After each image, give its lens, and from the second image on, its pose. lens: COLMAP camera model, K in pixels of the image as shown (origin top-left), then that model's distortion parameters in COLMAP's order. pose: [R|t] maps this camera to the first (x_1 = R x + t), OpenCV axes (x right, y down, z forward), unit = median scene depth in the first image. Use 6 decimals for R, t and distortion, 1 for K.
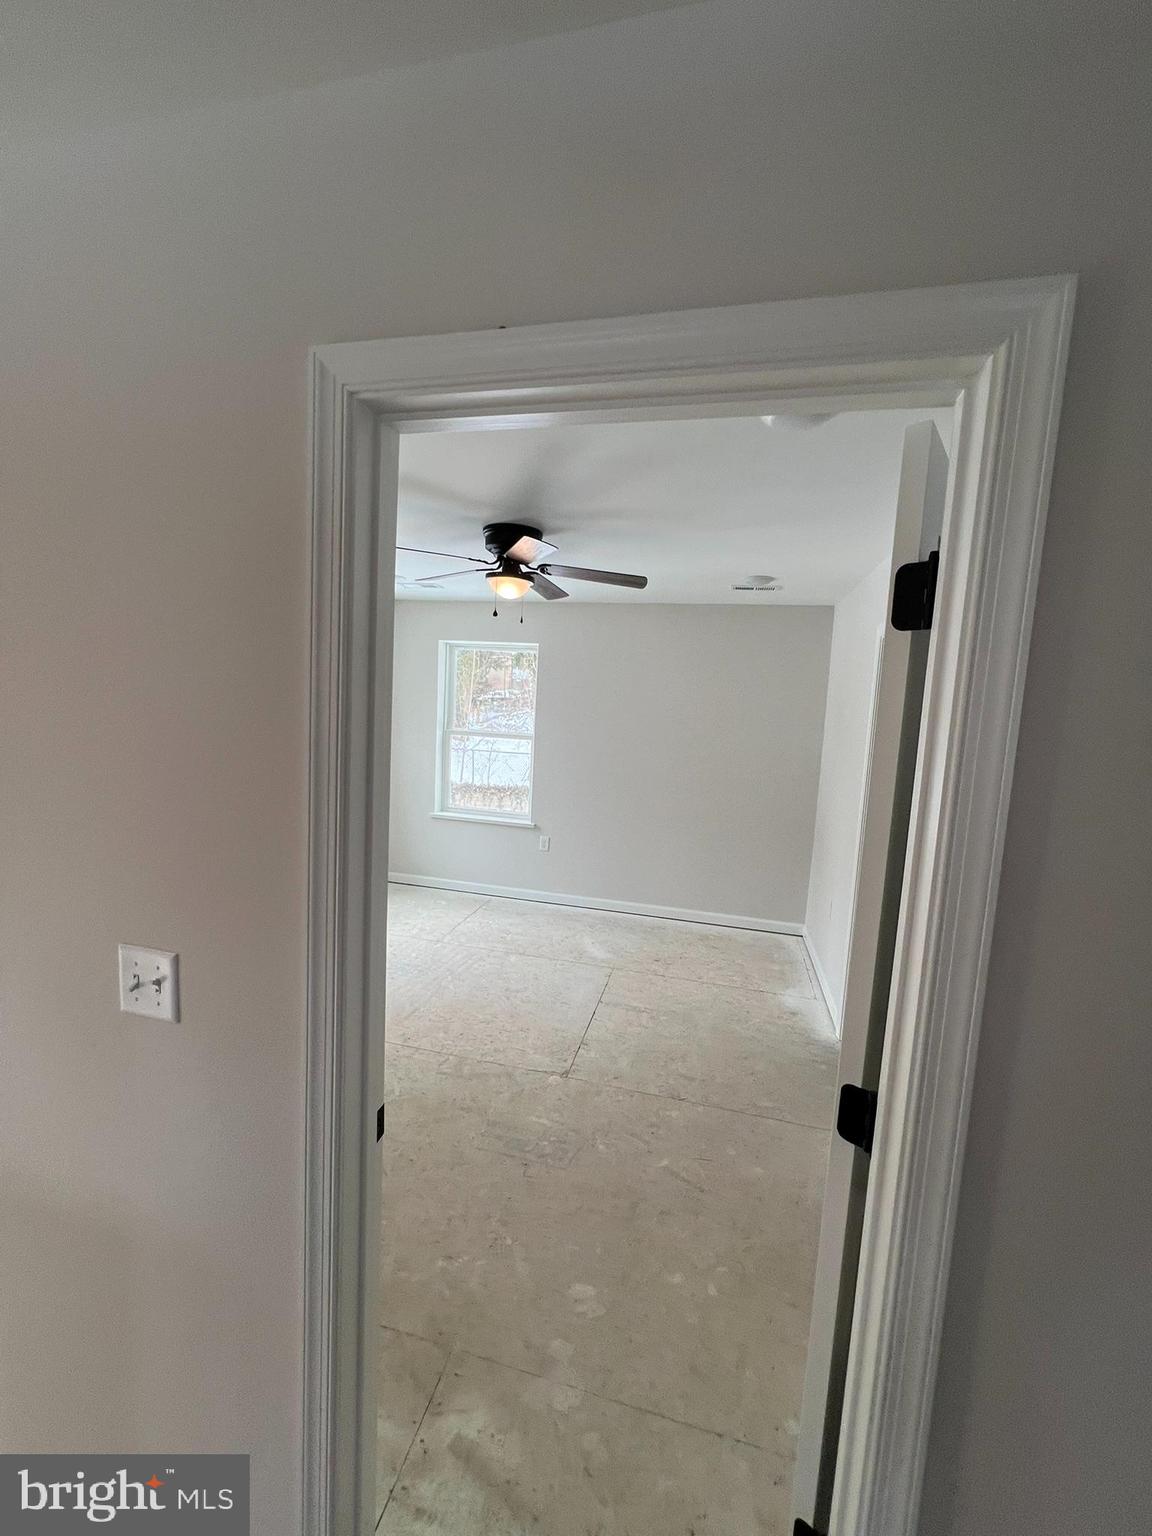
lens RADIAL K [[610.7, 0, 571.5], [0, 610.7, 769.3], [0, 0, 1]] dist [0.000454, -0.000016]
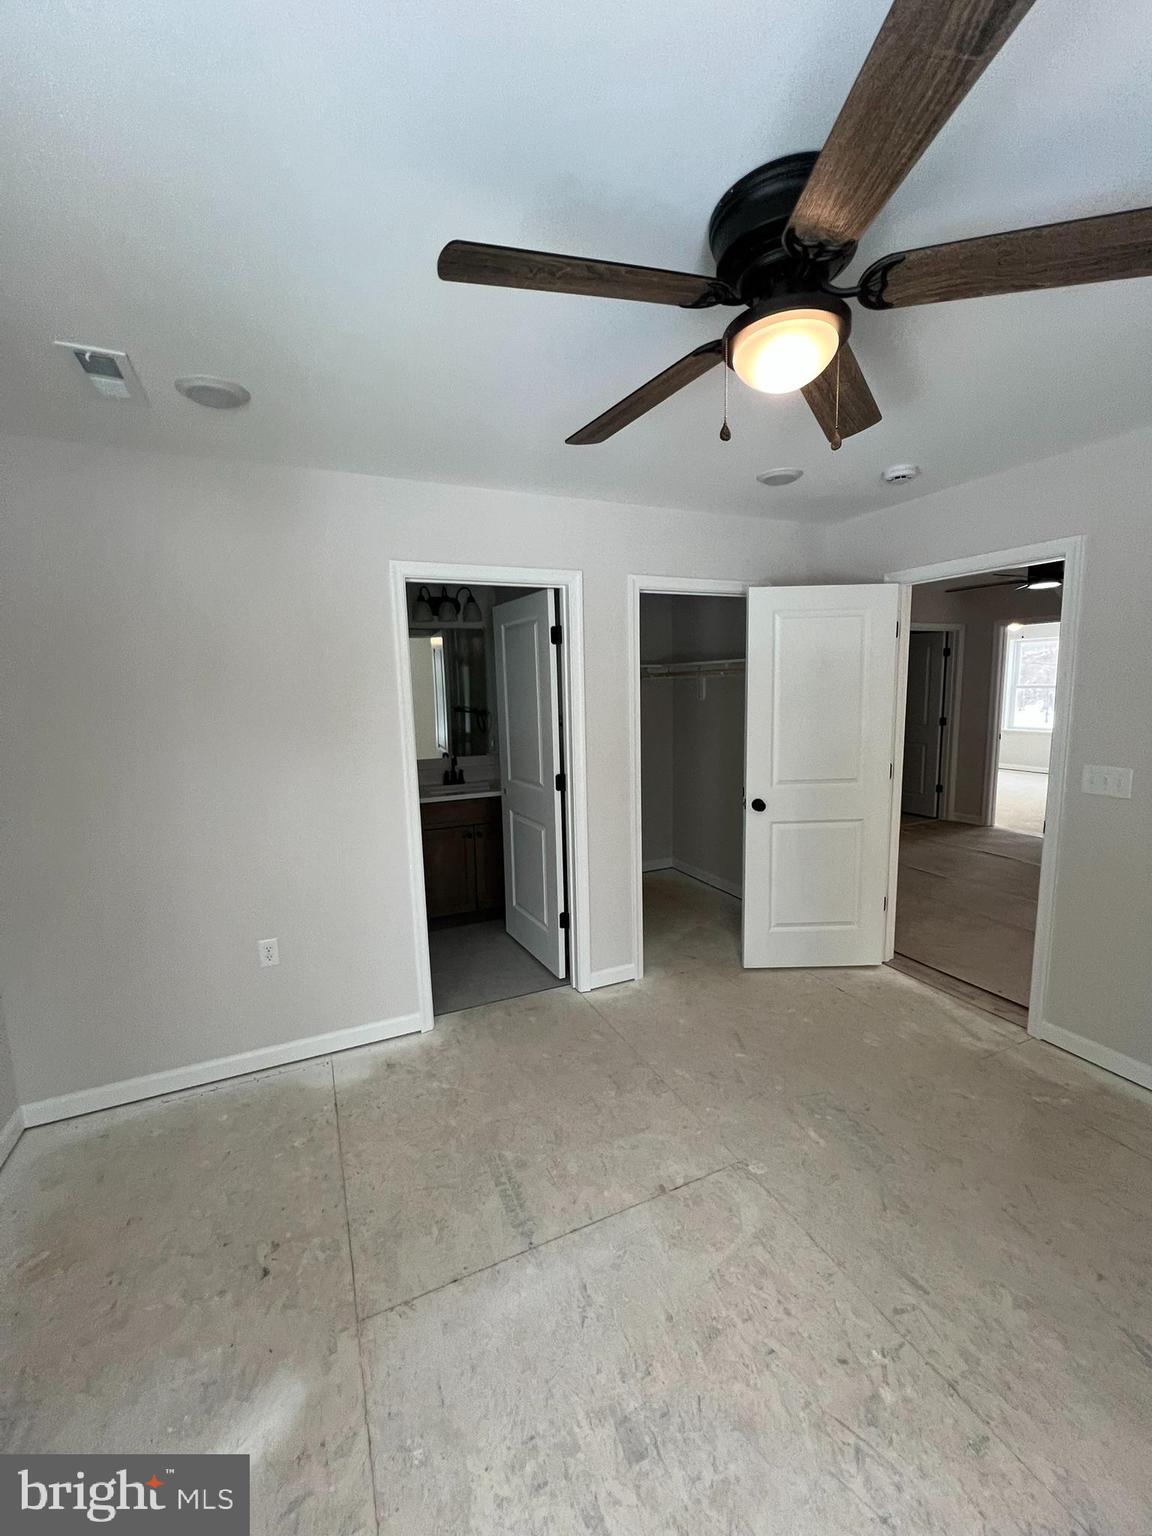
lens RADIAL K [[610.7, 0, 568.0], [0, 610.7, 768.1], [0, 0, 1]] dist [0.000454, -0.000016]
pose [[-0.612930, -0.137002, 0.778170, -0.437821], [0.068421, 0.971951, 0.225011, -0.160727], [-0.787169, 0.191159, -0.586364, 1.682114]]
